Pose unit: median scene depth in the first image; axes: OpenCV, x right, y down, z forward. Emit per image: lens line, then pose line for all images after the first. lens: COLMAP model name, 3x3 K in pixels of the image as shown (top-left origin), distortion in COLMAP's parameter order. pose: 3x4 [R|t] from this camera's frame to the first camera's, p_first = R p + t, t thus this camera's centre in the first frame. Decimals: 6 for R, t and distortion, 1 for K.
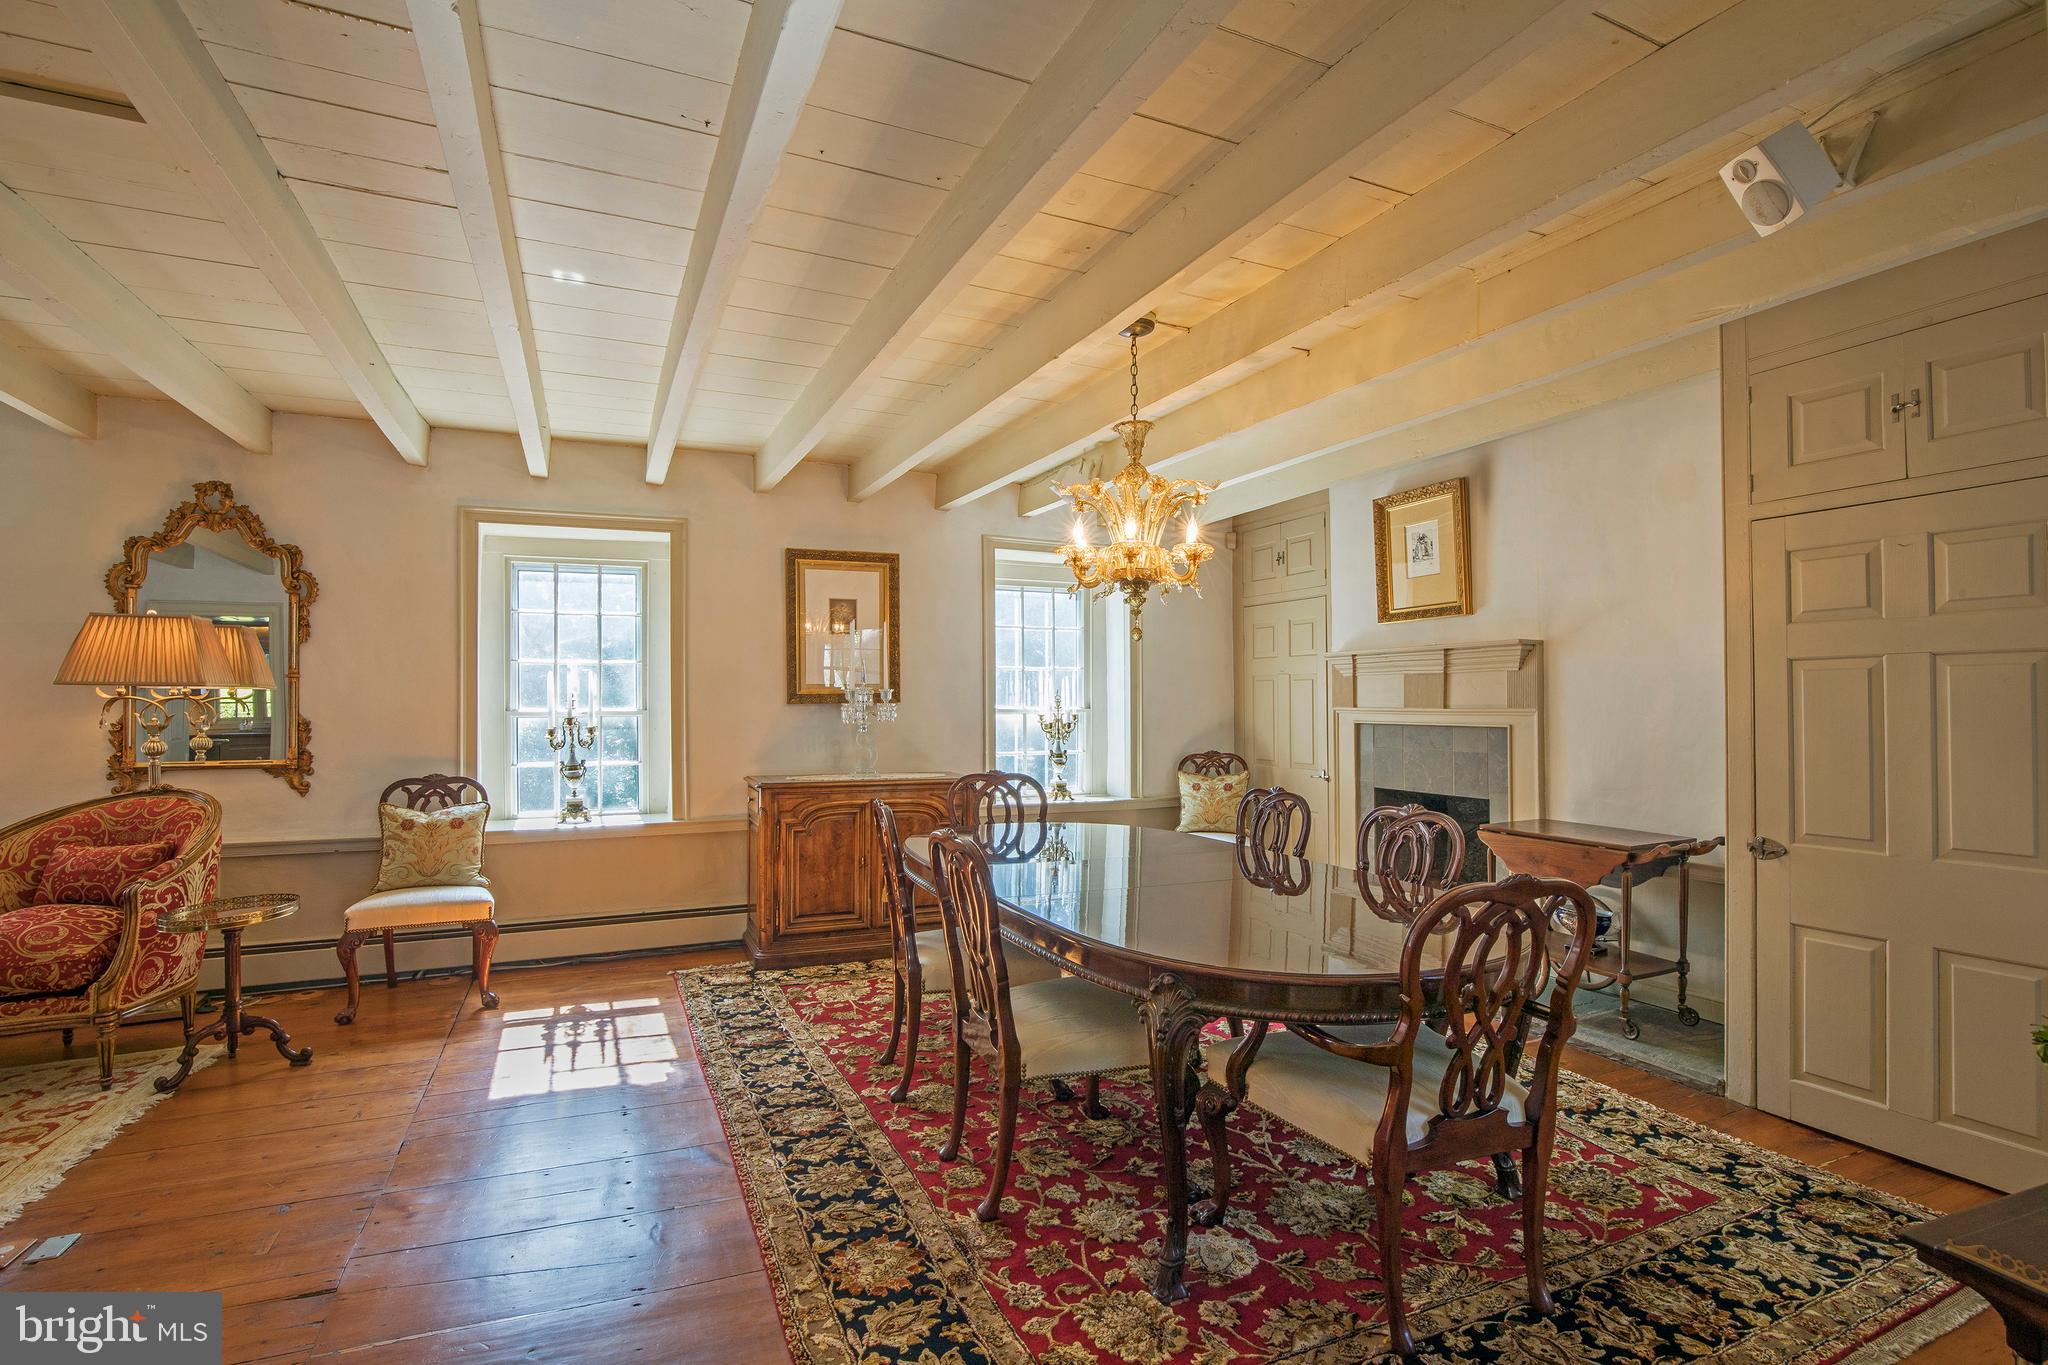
lens RADIAL K [[960.6, 0, 1055.0], [0, 960.6, 683.2], [0, 0, 1]] dist [-0.038565, 0.007652]
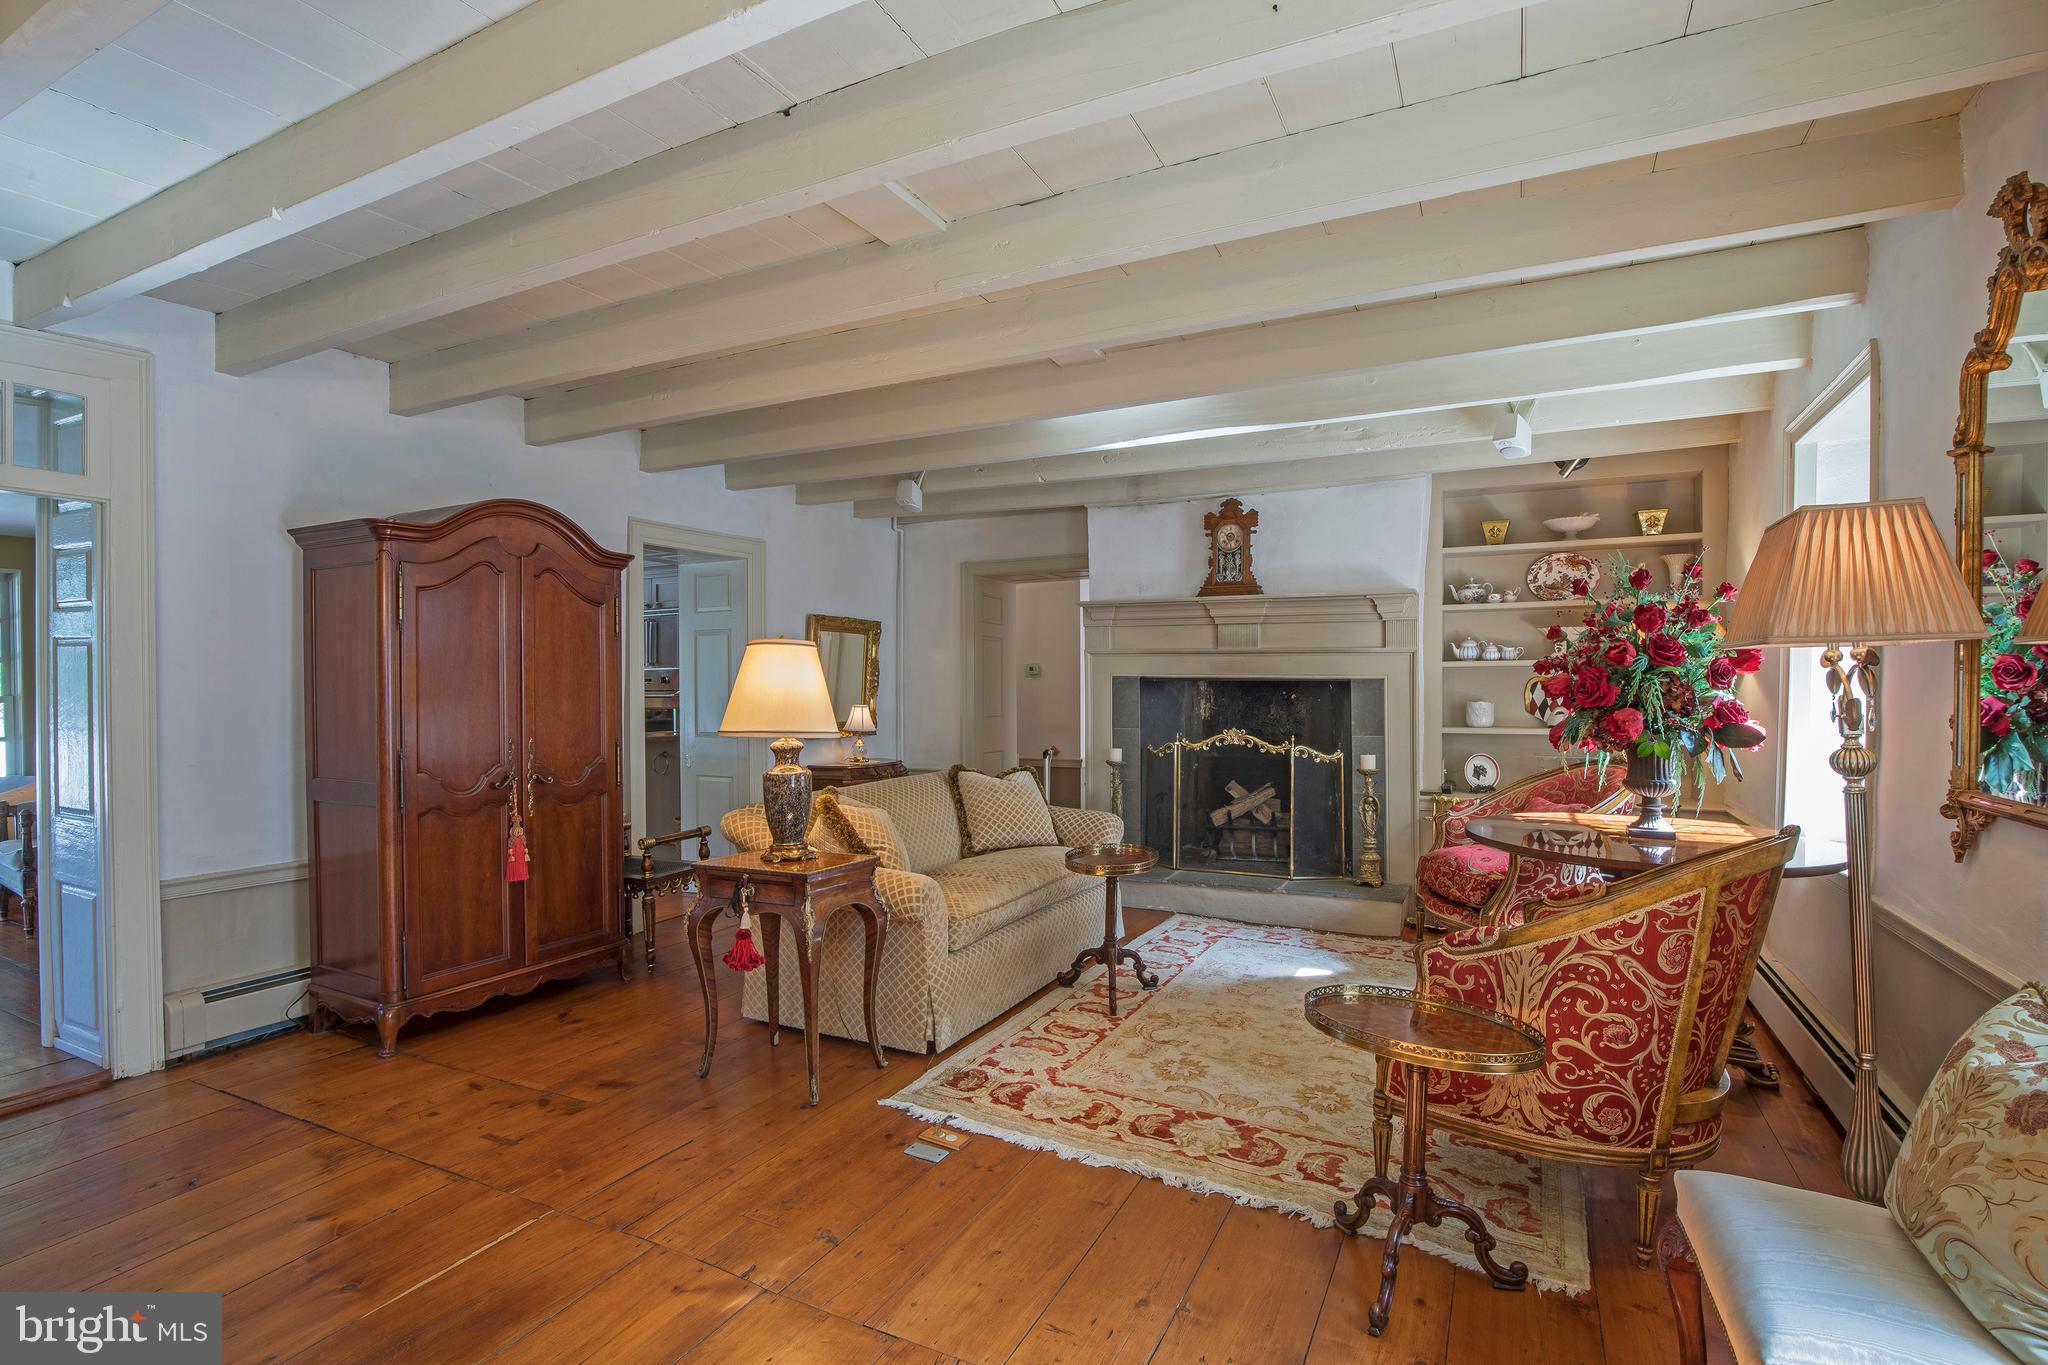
lens RADIAL K [[960.6, 0, 998.5], [0, 960.6, 702.5], [0, 0, 1]] dist [-0.038565, 0.007652]
pose [[-0.803150, 0.016665, -0.595543, -0.252849], [0.016055, 0.999851, 0.006327, 0.024224], [0.595560, -0.004479, -0.803298, 1.115965]]
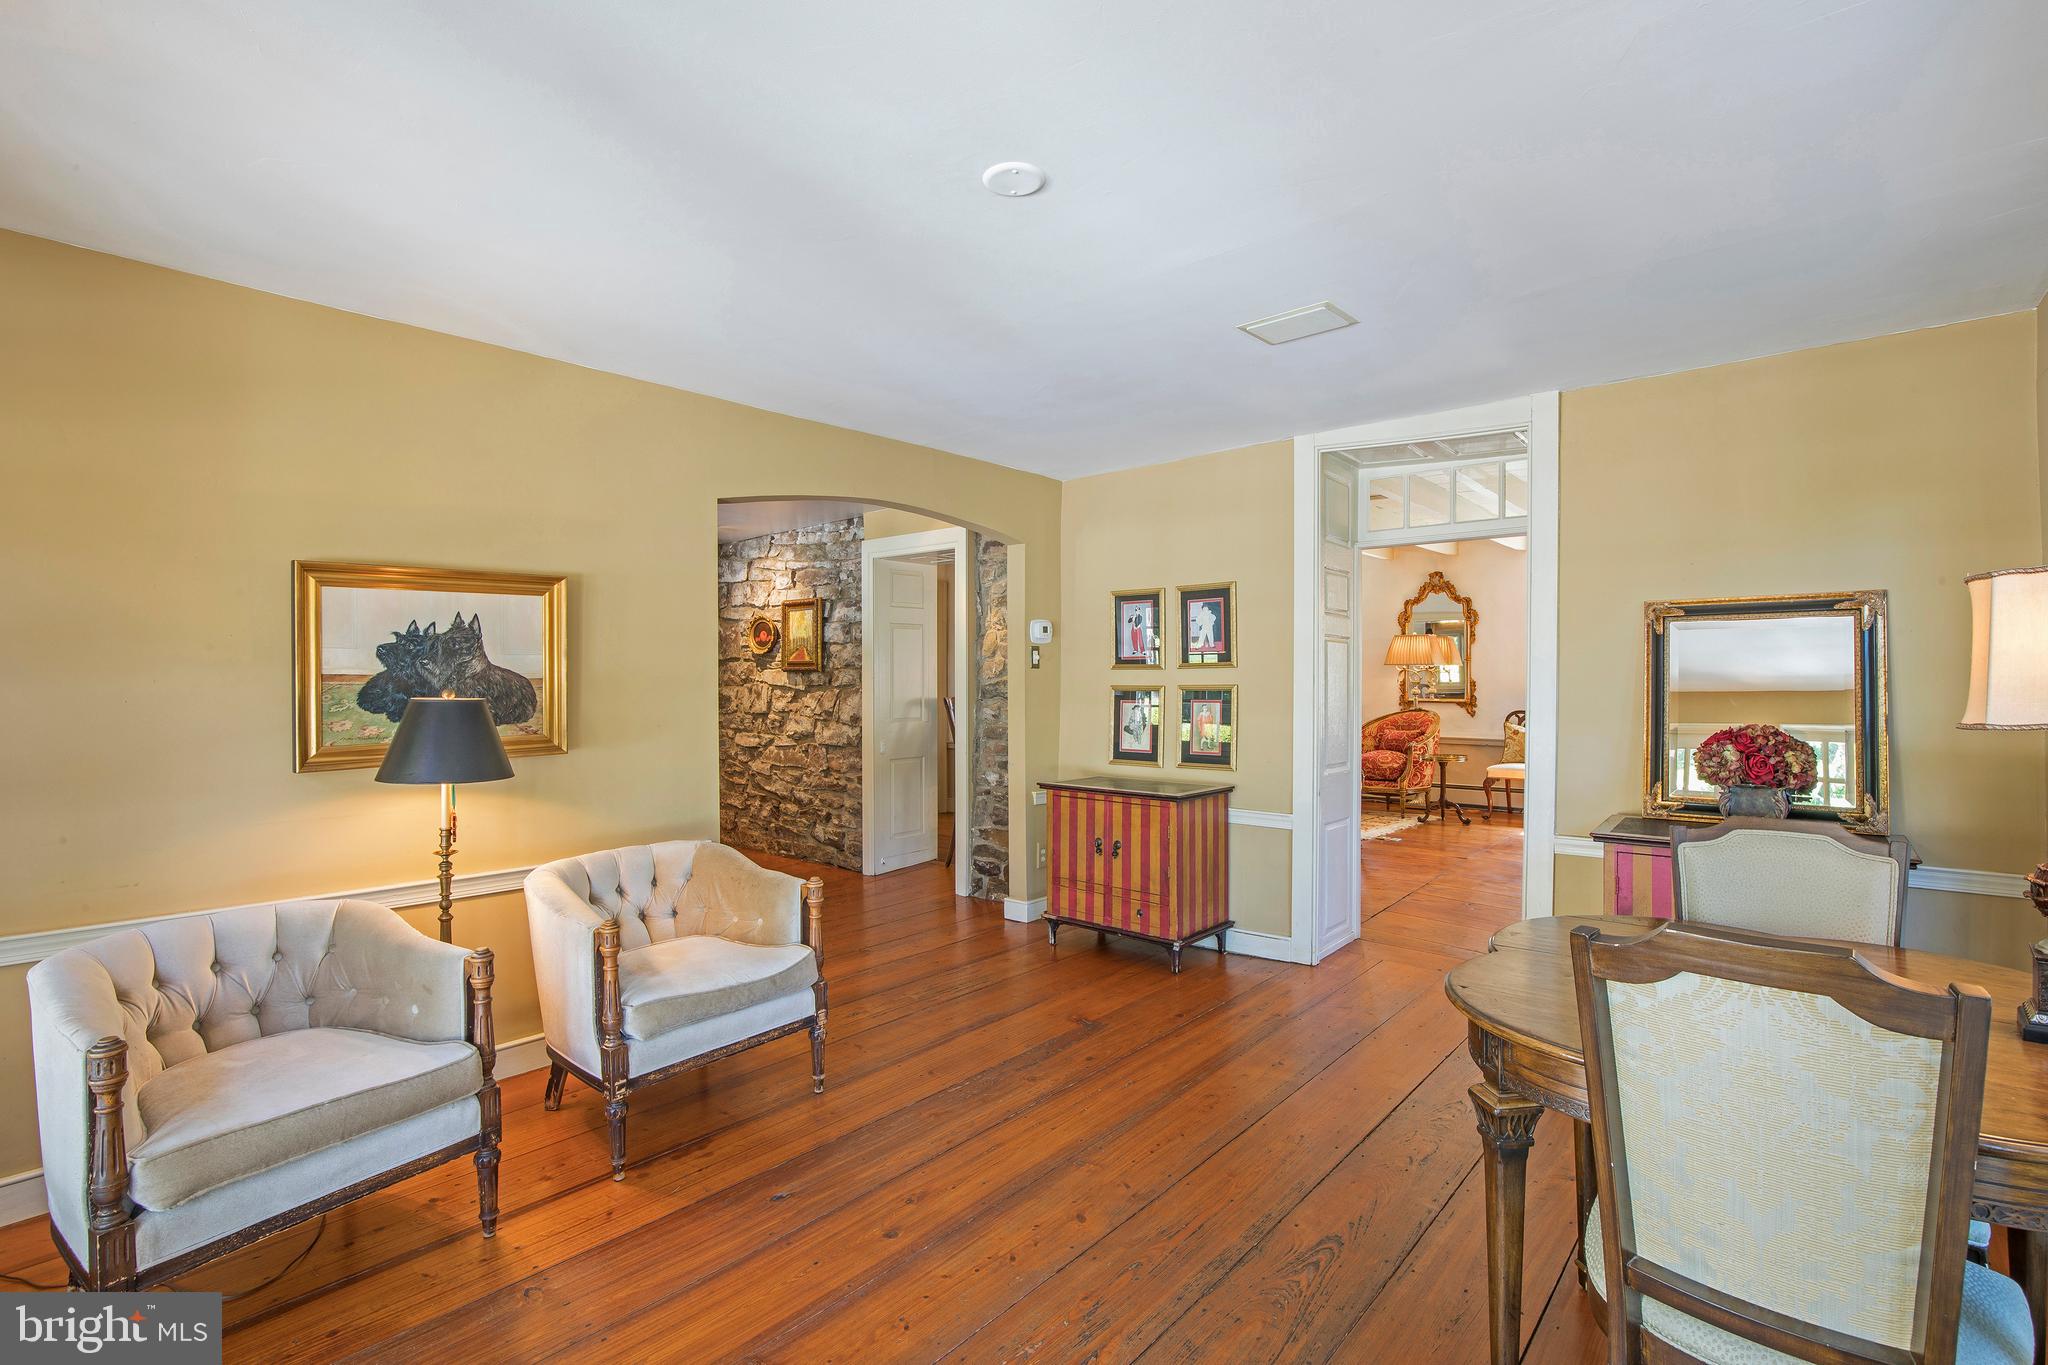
lens RADIAL K [[1004.7, 0, 1036.2], [0, 1004.7, 684.9], [0, 0, 1]] dist [-0.008961, 0.000051]
pose [[0.441197, 0.012347, -0.897326, 0.843109], [0.015584, 0.999649, 0.021418, -0.015983], [0.897275, -0.023434, 0.440849, -0.931916]]
